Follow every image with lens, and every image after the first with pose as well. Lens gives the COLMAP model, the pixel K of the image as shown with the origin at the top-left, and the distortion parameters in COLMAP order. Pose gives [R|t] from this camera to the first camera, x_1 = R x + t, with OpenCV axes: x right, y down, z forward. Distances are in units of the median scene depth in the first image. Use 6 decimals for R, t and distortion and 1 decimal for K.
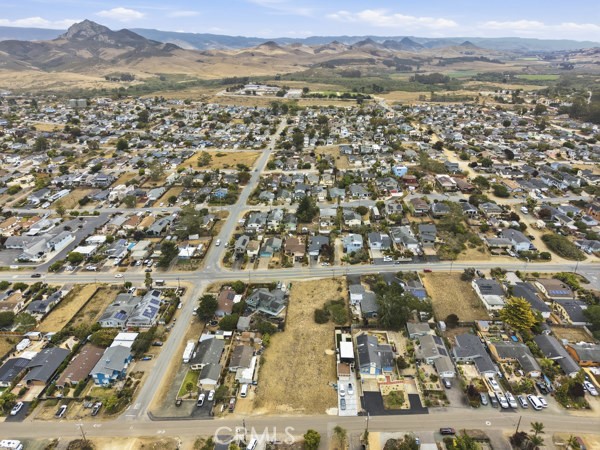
lens RADIAL K [[399.3, 0, 300.0], [0, 399.3, 224.9], [0, 0, 1]] dist [0.038356, -0.038056]
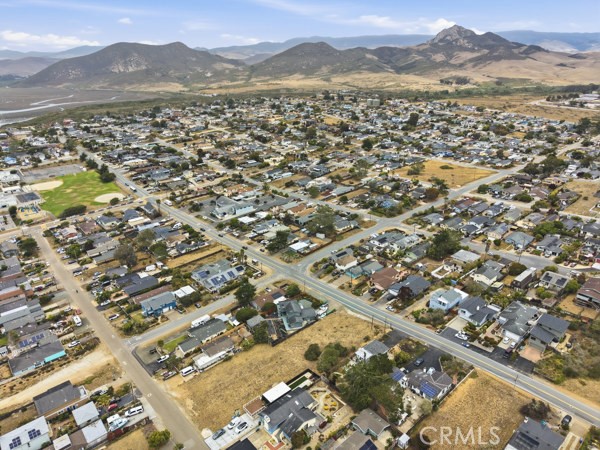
lens RADIAL K [[399.3, 0, 299.1], [0, 399.3, 226.0], [0, 0, 1]] dist [0.038356, -0.038056]
pose [[0.695944, 0.271237, -0.664901, 0.414802], [-0.274310, 0.956118, 0.102918, -0.094279], [0.663639, 0.110764, 0.739807, 0.215027]]
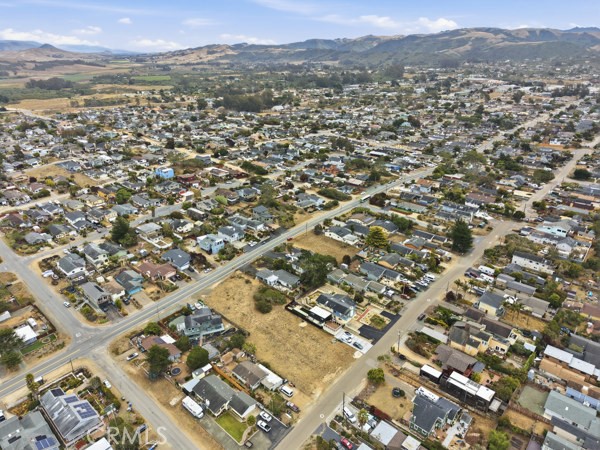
lens RADIAL K [[399.3, 0, 299.0], [0, 399.3, 224.9], [0, 0, 1]] dist [0.038356, -0.038056]
pose [[0.632194, -0.299569, 0.714555, -0.429917], [0.304408, 0.944107, 0.126485, -0.058012], [-0.712507, 0.137553, 0.688050, 0.142087]]
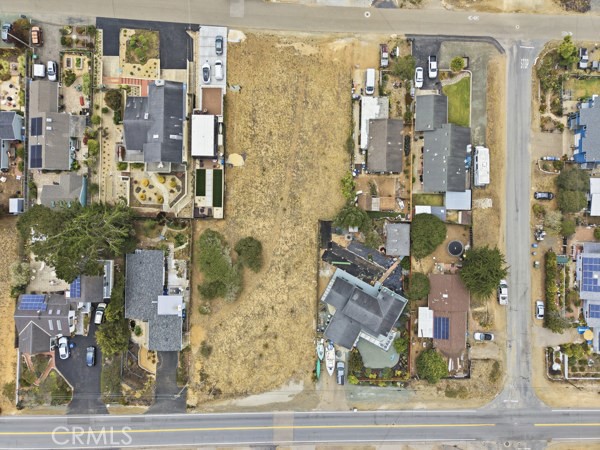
lens RADIAL K [[399.3, 0, 298.8], [0, 399.3, 226.8], [0, 0, 1]] dist [0.038356, -0.038056]
pose [[-0.999258, 0.034293, 0.017552, -0.015970], [0.002553, -0.395669, 0.918390, -0.169744], [0.038439, 0.917753, 0.395288, 0.580166]]
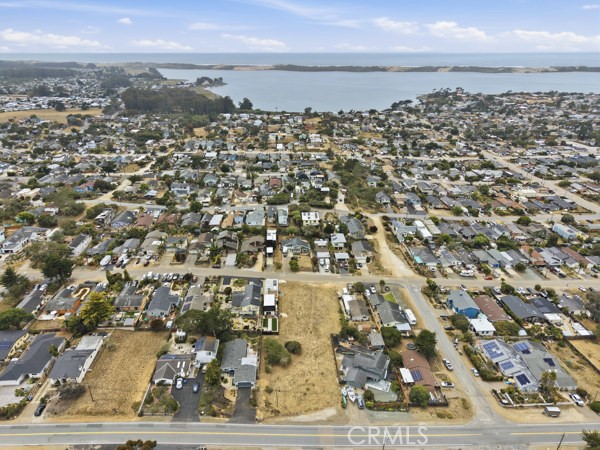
lens RADIAL K [[399.3, 0, 299.1], [0, 399.3, 224.5], [0, 0, 1]] dist [0.038356, -0.038056]
pose [[-0.994625, 0.046007, -0.092765, 0.082618], [-0.036898, 0.679592, 0.732662, -0.453873], [0.096750, 0.732146, -0.674241, 1.056013]]
